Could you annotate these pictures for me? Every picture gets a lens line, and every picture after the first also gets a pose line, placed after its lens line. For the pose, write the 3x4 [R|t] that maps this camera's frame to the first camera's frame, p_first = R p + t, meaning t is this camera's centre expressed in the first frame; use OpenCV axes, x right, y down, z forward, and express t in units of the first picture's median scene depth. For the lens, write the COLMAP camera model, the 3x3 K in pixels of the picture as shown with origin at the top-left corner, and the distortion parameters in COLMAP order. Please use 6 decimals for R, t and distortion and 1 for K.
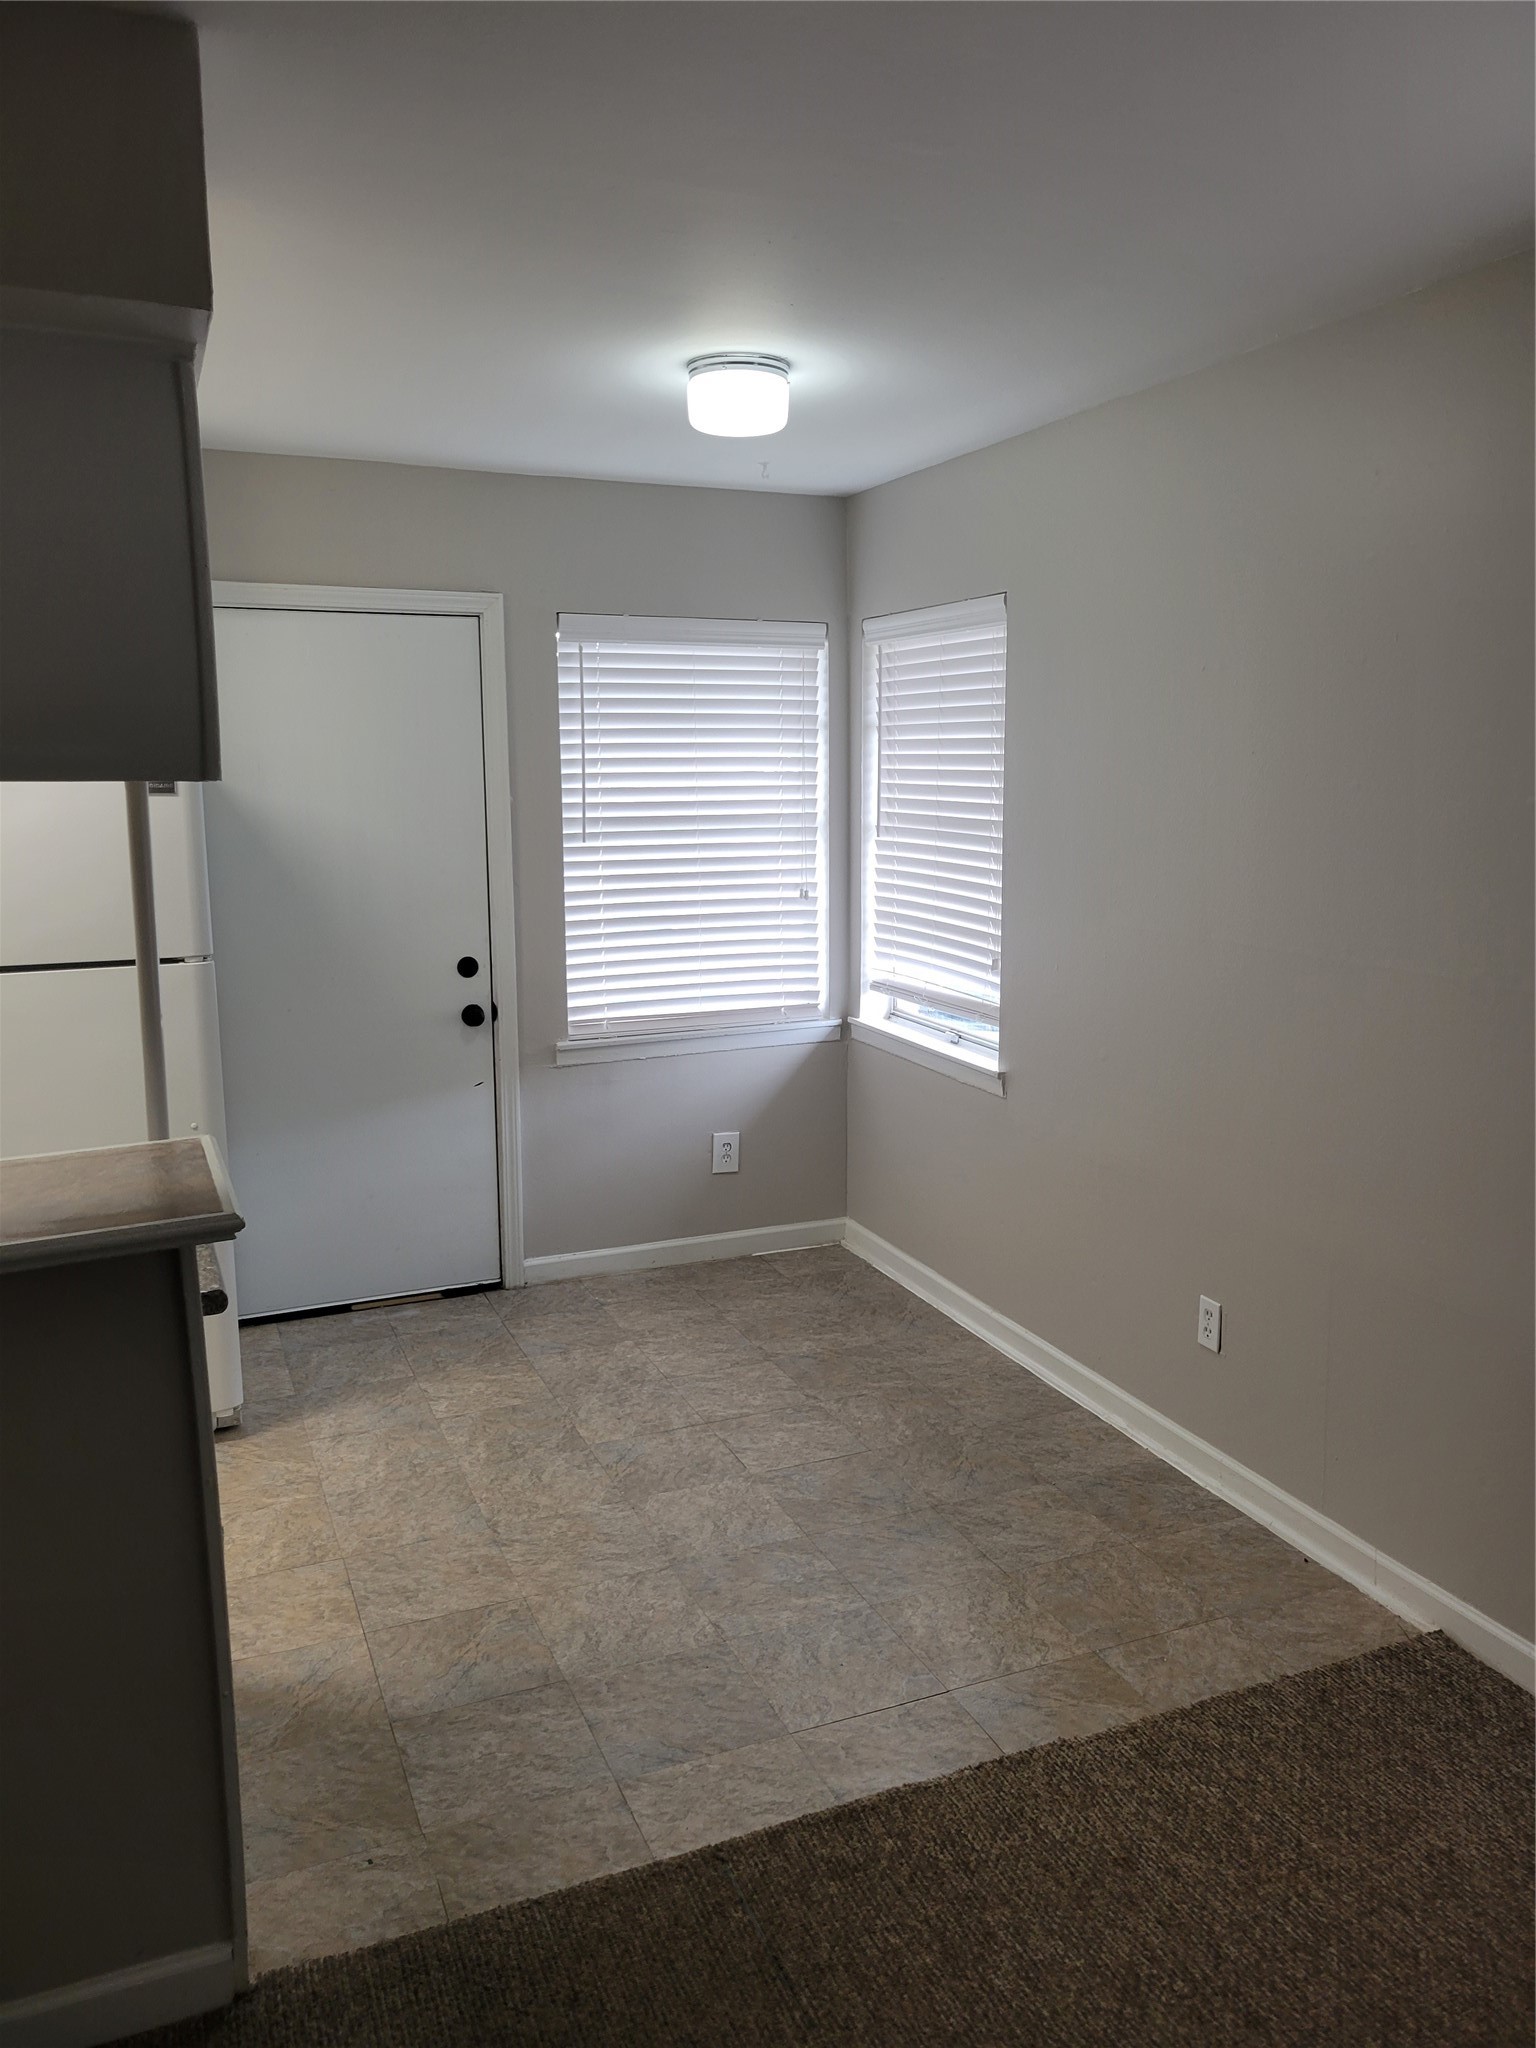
lens RADIAL K [[1542.3, 0, 768.3], [0, 1542.3, 1023.3], [0, 0, 1]] dist [0.034899, -0.004525]
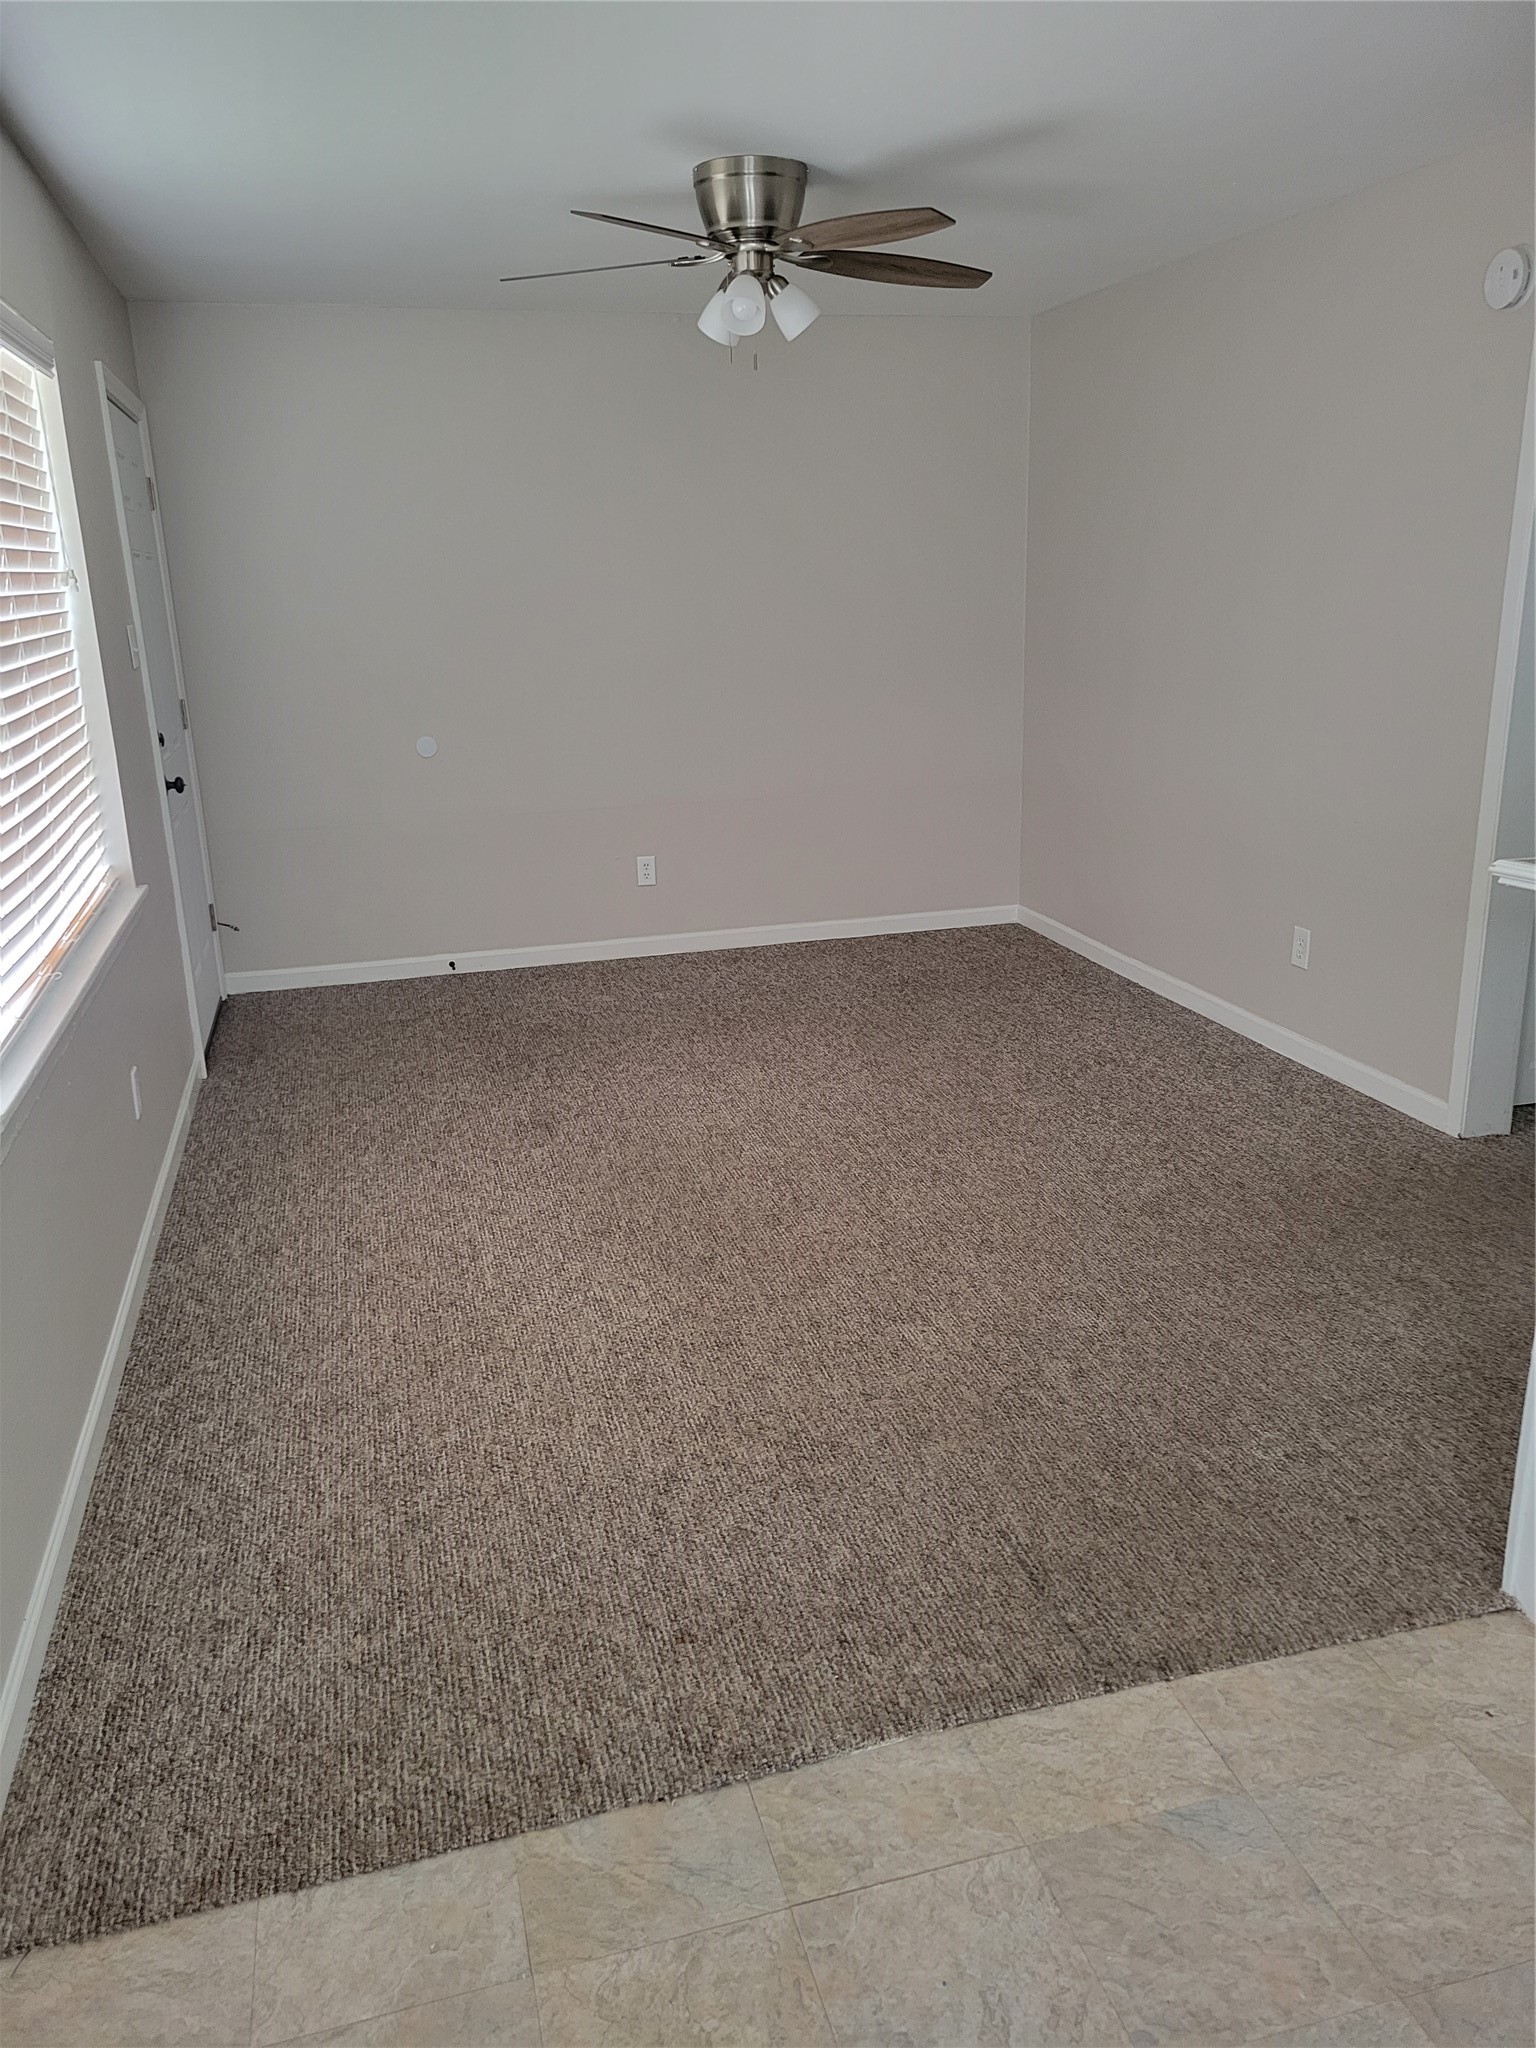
lens RADIAL K [[1542.3, 0, 770.3], [0, 1542.3, 1025.7], [0, 0, 1]] dist [0.034899, -0.004525]
pose [[-0.991312, -0.009889, 0.131157, 0.043271], [0.048698, 0.898710, 0.435831, -0.228580], [-0.122182, 0.438432, -0.890421, 1.577106]]
